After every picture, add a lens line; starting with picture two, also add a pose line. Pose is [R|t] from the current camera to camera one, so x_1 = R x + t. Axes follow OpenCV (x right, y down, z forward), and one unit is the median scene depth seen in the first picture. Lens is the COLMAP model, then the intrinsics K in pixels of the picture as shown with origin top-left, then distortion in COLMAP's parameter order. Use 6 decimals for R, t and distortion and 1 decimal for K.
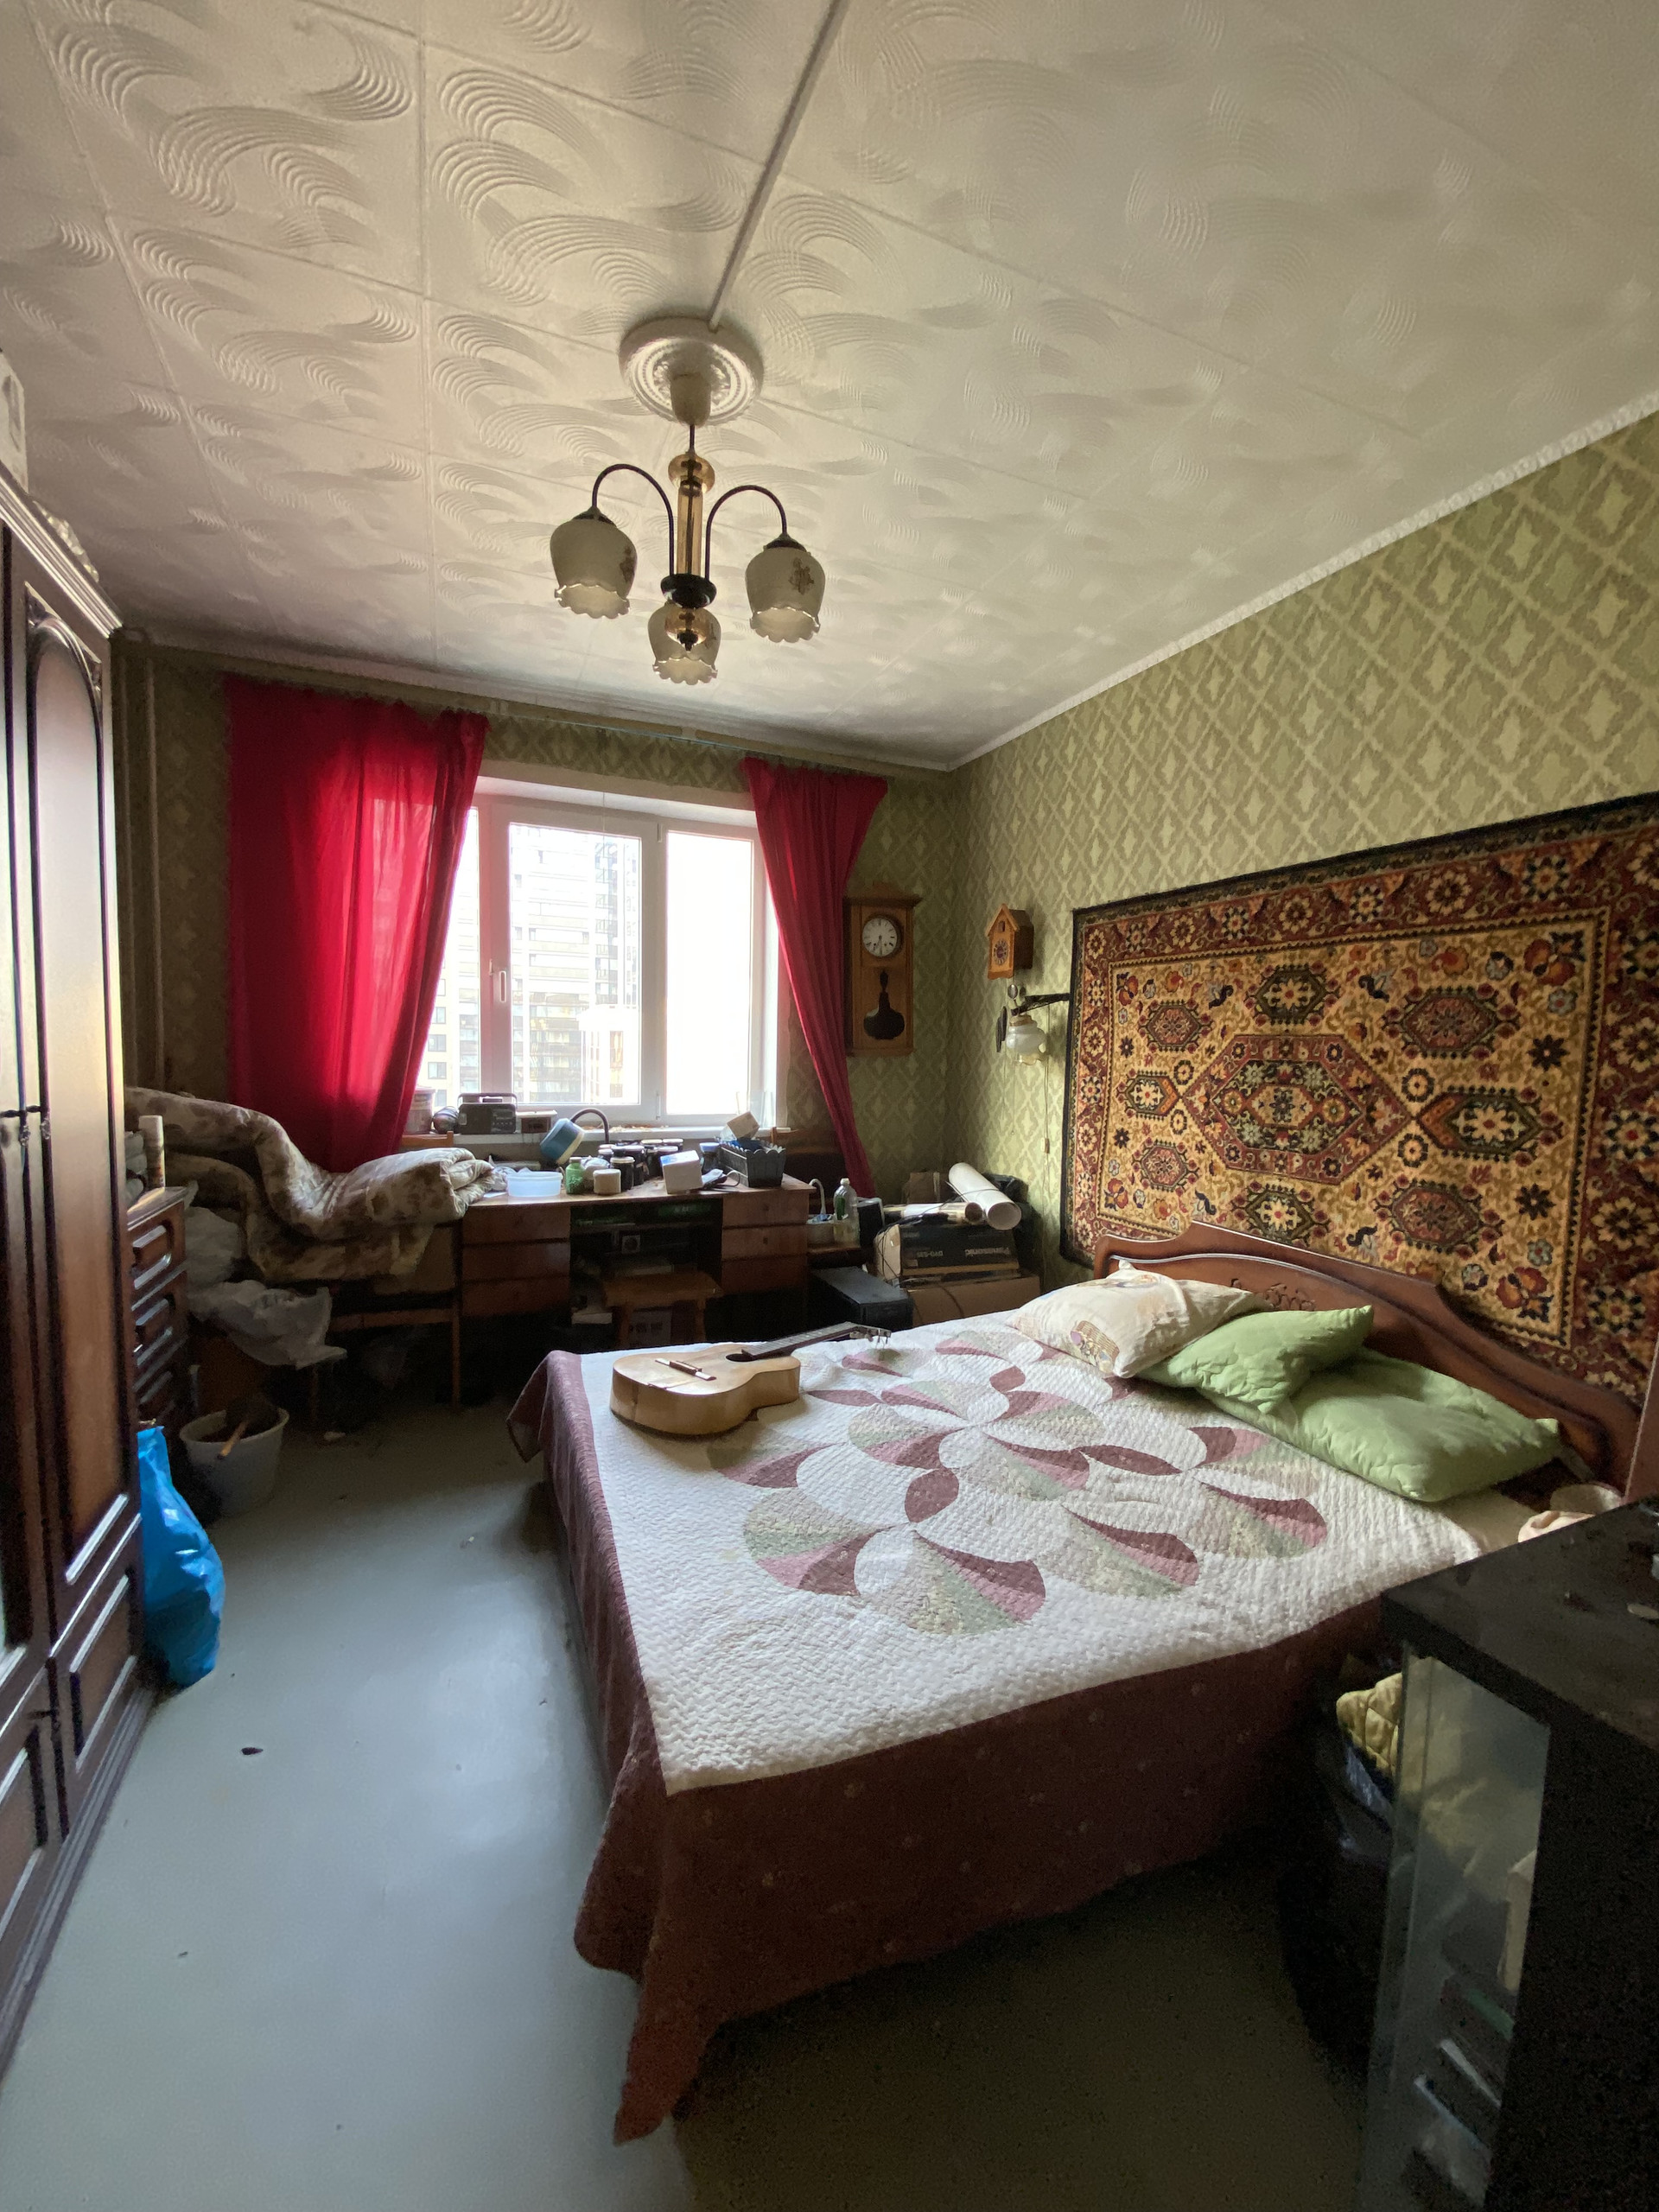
lens RADIAL K [[882.1, 0, 818.8], [0, 882.1, 1106.4], [0, 0, 1]] dist [0.049372, -0.044114]
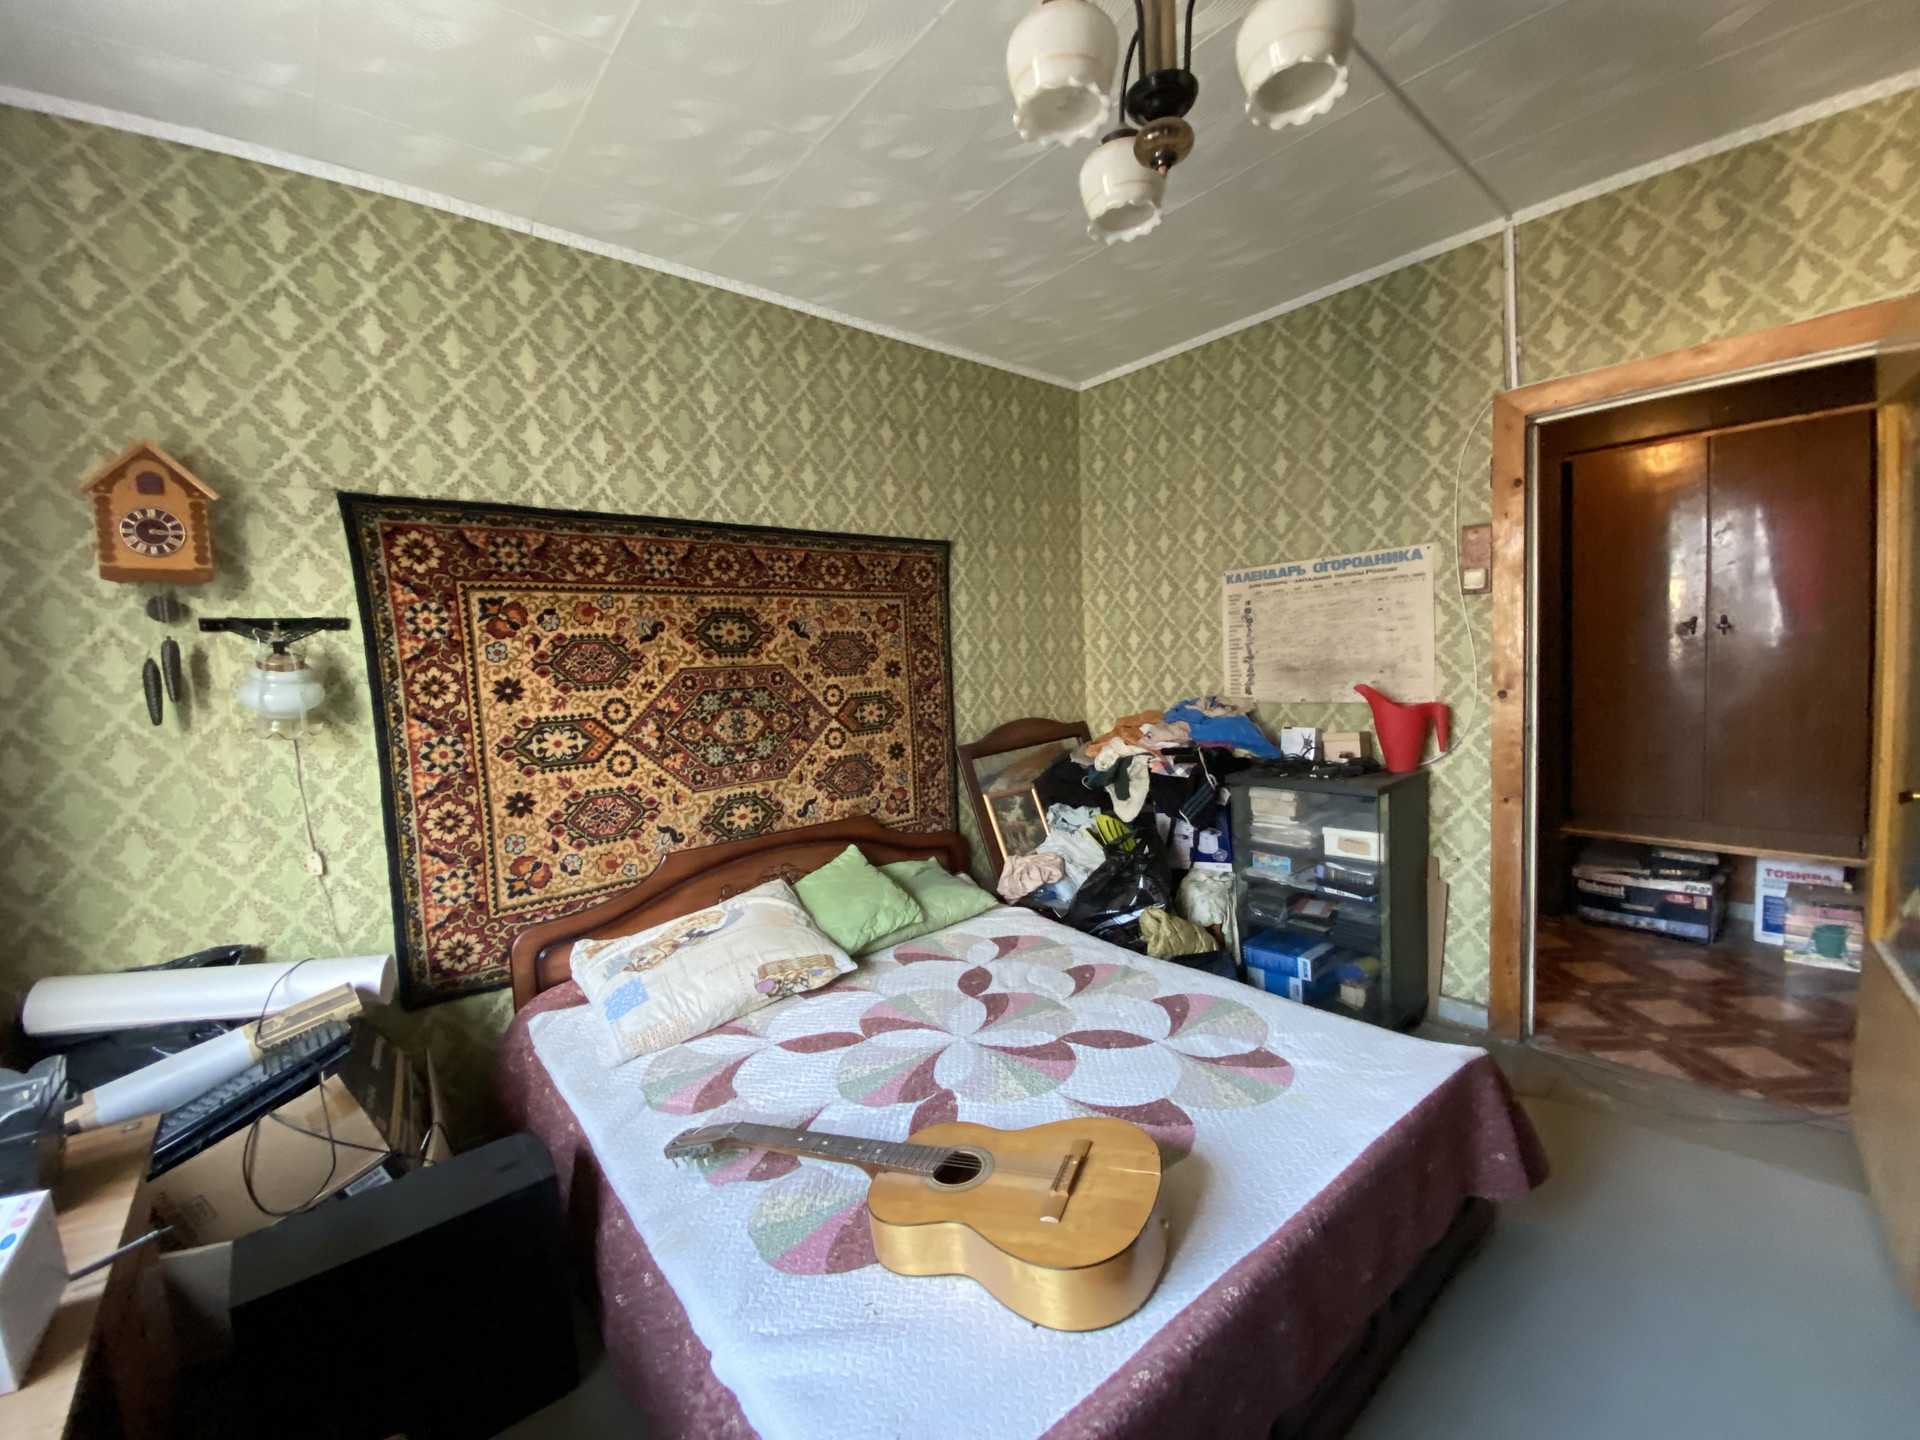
lens RADIAL K [[765.7, 0, 954.0], [0, 765.7, 724.3], [0, 0, 1]] dist [0.049372, -0.044114]
pose [[-0.313752, -0.079891, 0.946138, -0.547641], [0.114078, 0.986064, 0.121093, -0.094904], [-0.942627, 0.145927, -0.300266, 1.043837]]
